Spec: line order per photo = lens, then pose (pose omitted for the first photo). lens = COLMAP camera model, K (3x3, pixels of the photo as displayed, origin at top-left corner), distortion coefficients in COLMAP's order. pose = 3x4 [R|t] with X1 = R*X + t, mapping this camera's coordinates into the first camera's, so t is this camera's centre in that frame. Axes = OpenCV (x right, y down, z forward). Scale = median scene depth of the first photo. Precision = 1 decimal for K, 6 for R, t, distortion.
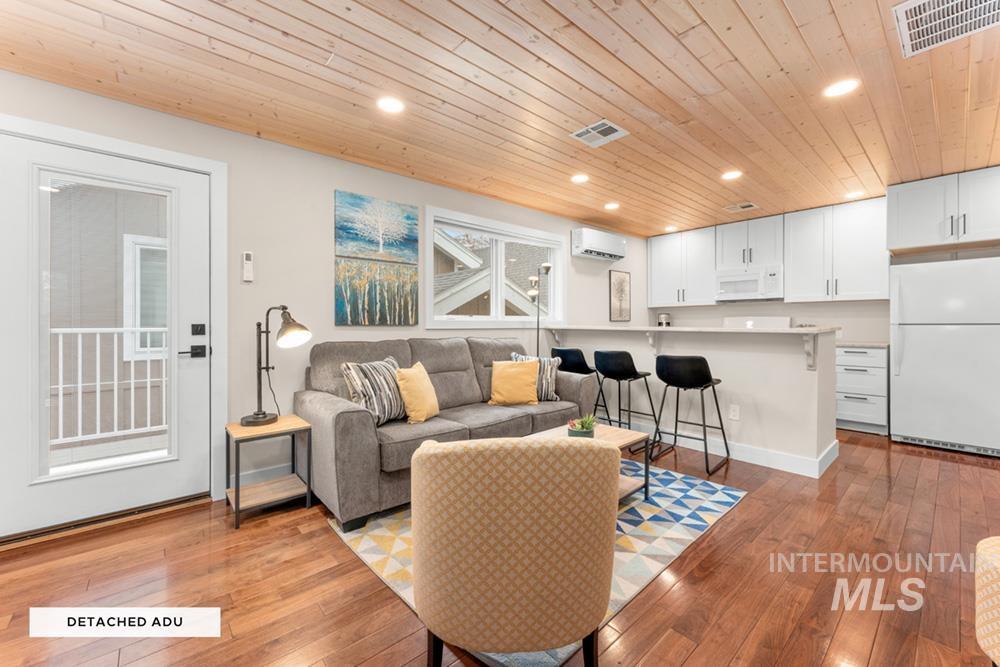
lens RADIAL K [[404.4, 0, 494.8], [0, 404.4, 326.3], [0, 0, 1]] dist [0.003741, 0.000156]
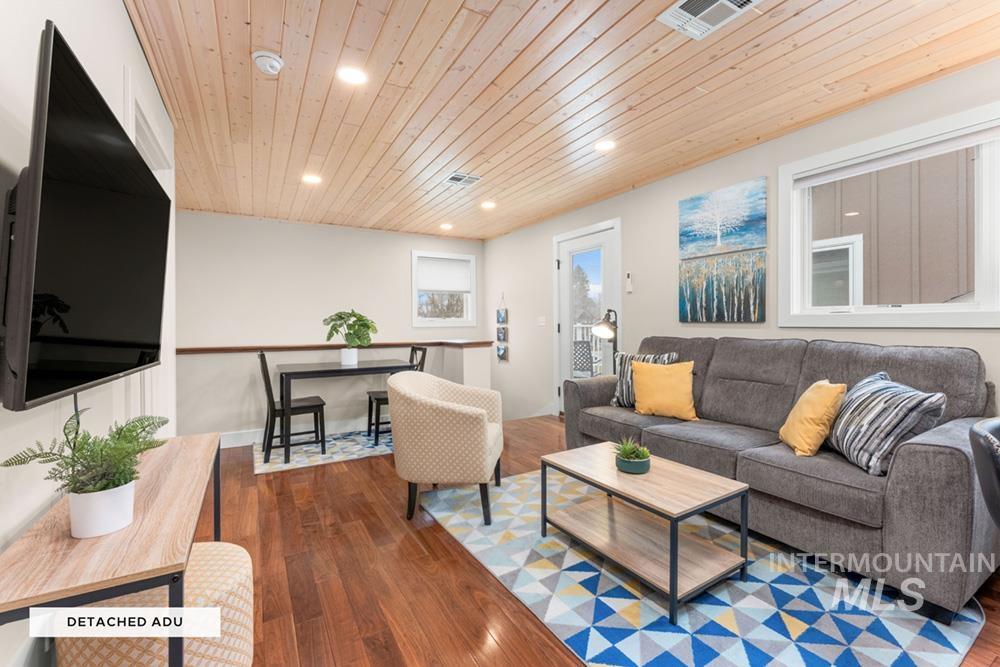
lens RADIAL K [[419.0, 0, 498.4], [0, 419.0, 326.4], [0, 0, 1]] dist [0.000331, 0.000027]
pose [[-0.188520, 0.009114, -0.982027, 0.806616], [0.001813, 0.999958, 0.008932, -0.002691], [0.982068, -0.000096, -0.188529, 0.695131]]
